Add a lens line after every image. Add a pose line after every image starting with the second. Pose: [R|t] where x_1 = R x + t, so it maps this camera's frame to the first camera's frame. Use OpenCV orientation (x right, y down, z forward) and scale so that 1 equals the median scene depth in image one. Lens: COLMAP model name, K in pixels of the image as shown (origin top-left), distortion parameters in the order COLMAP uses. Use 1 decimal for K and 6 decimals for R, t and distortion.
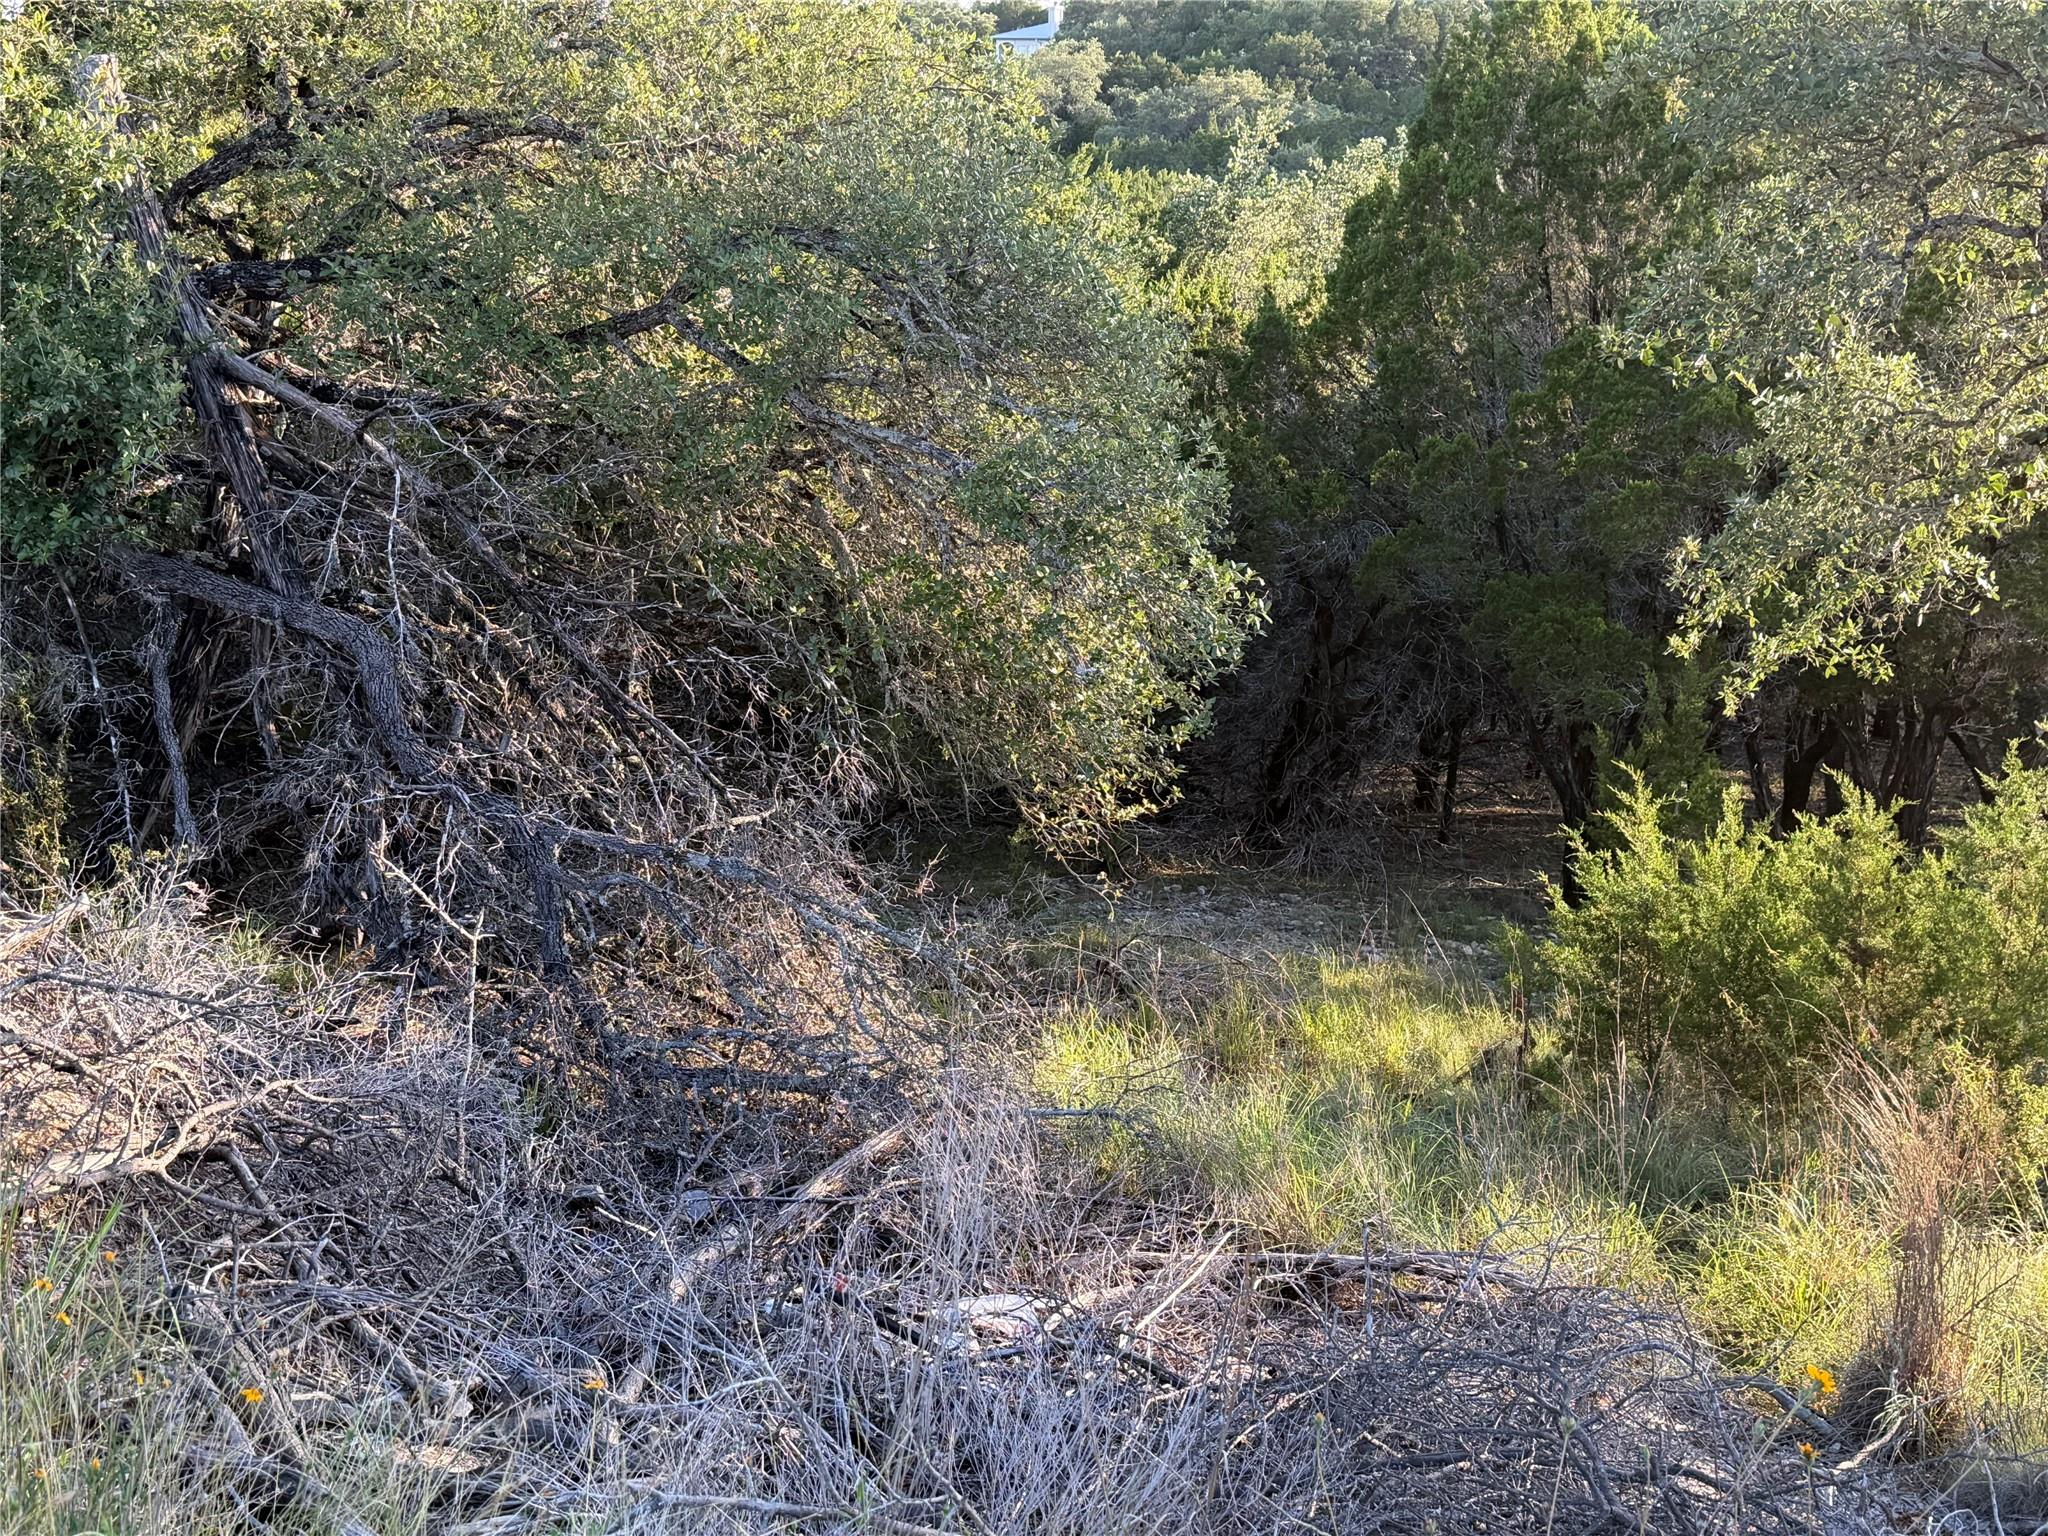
lens RADIAL K [[2506.3, 0, 1024.0], [0, 2506.3, 768.0], [0, 0, 1]] dist [0.197454, -0.435225]
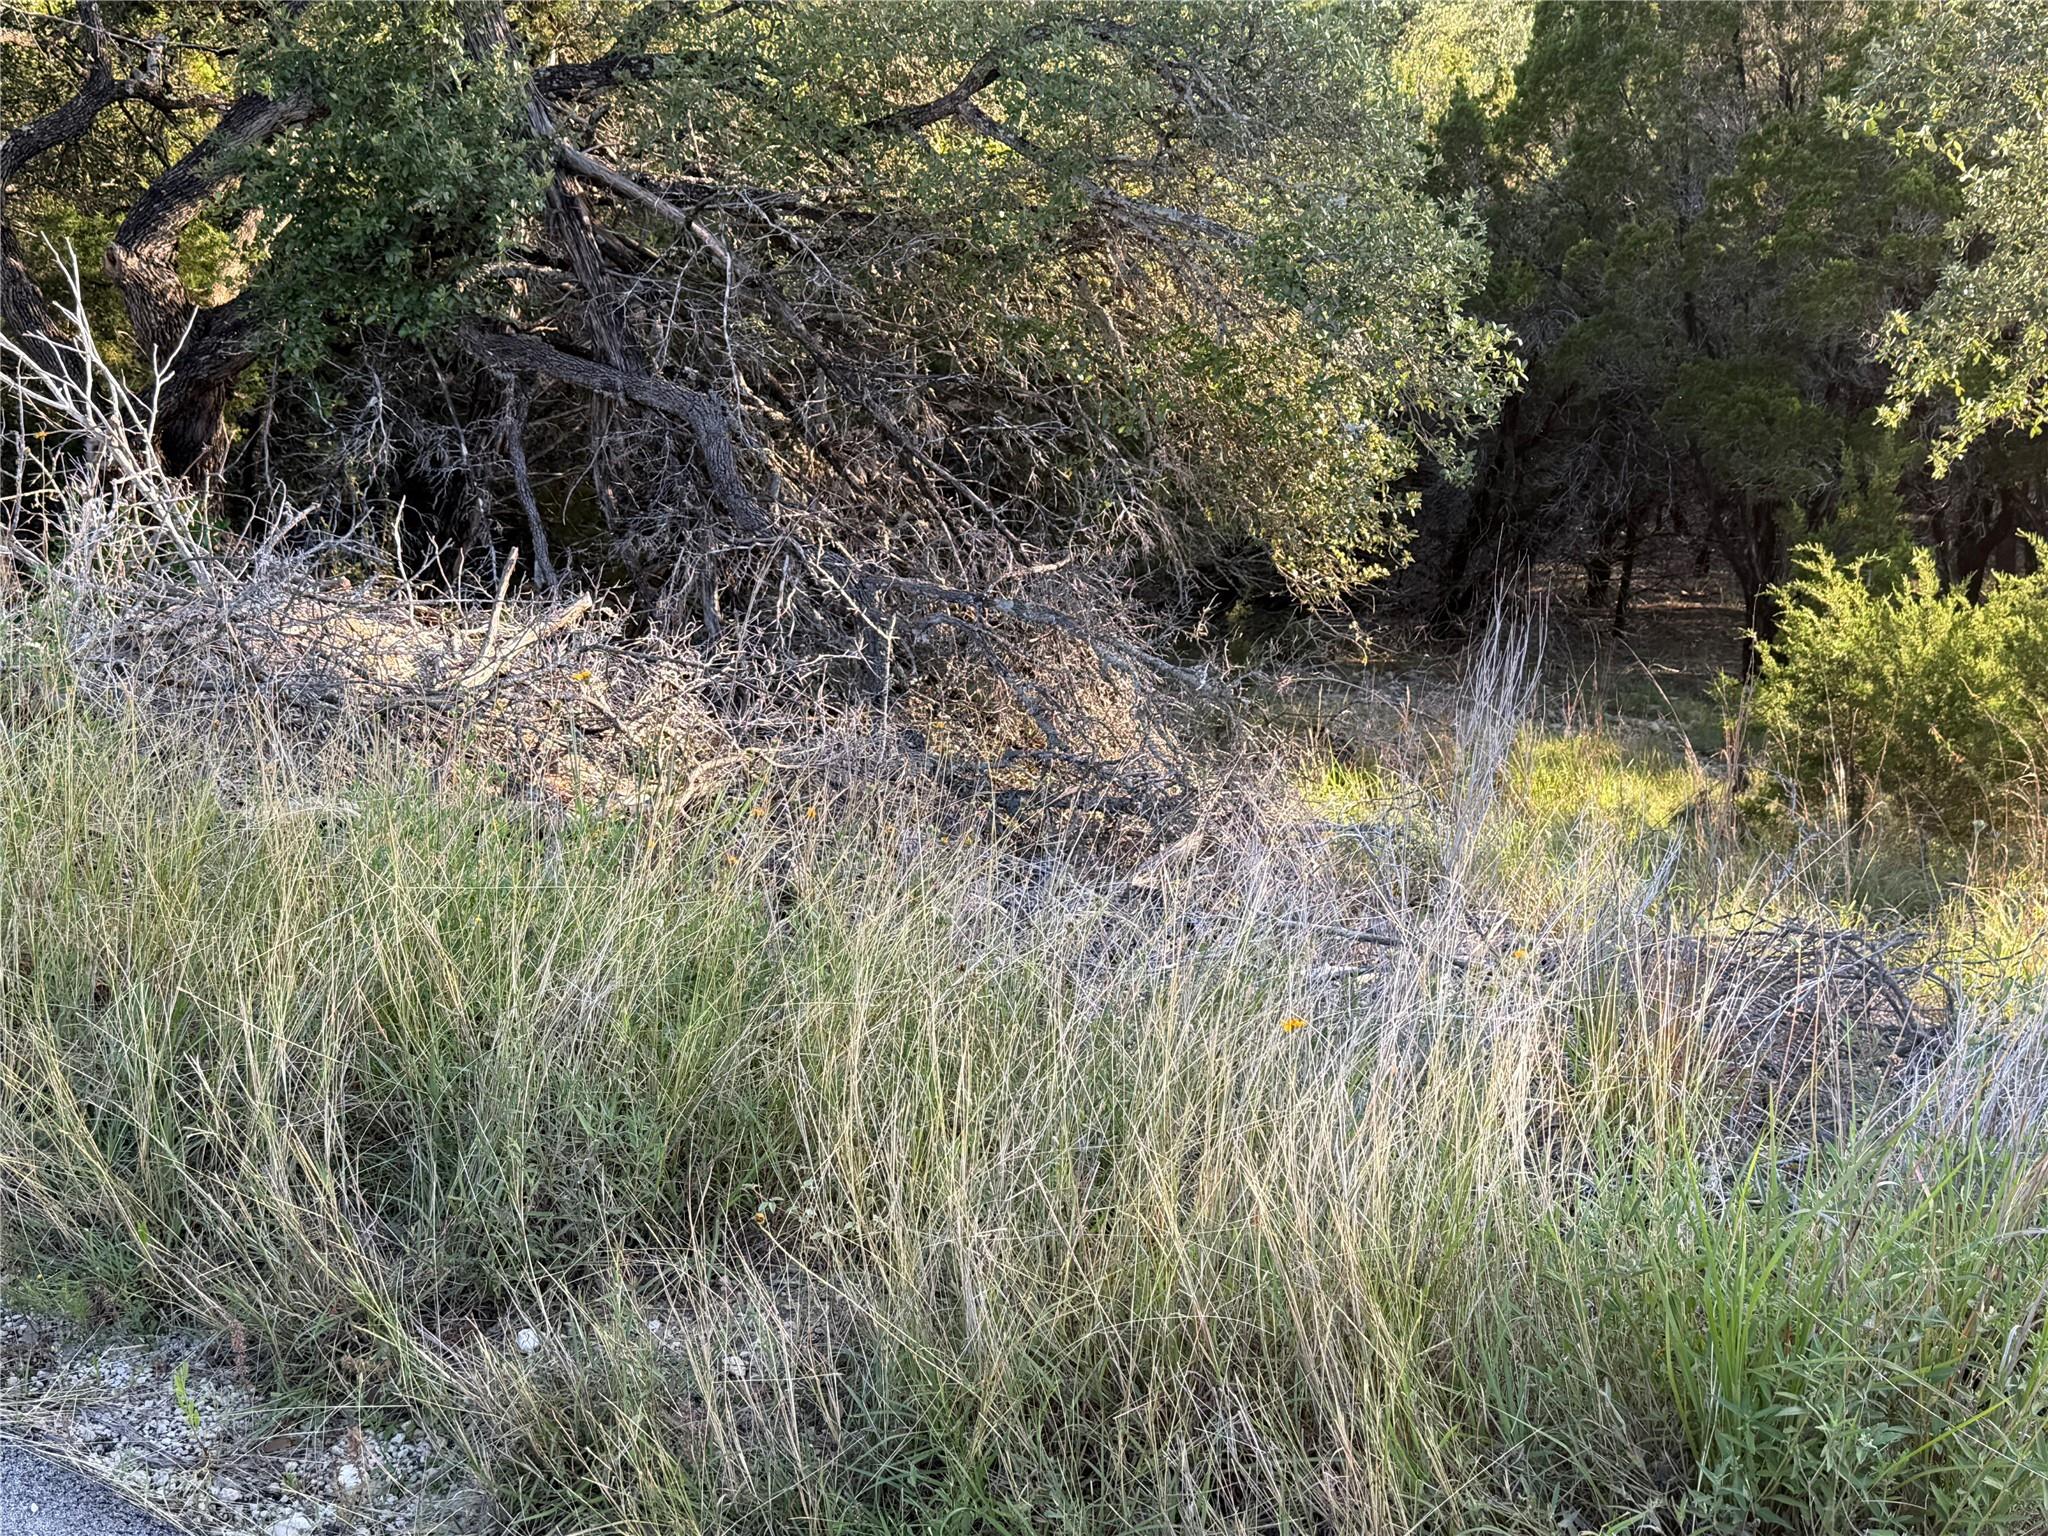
lens RADIAL K [[2502.1, 0, 1057.6], [0, 2502.1, 768.8], [0, 0, 1]] dist [0.186458, -0.344982]
pose [[0.999132, -0.005242, -0.041324, -0.047162], [0.008181, 0.997422, 0.071296, 0.023656], [0.040844, -0.071572, 0.996599, -0.086201]]
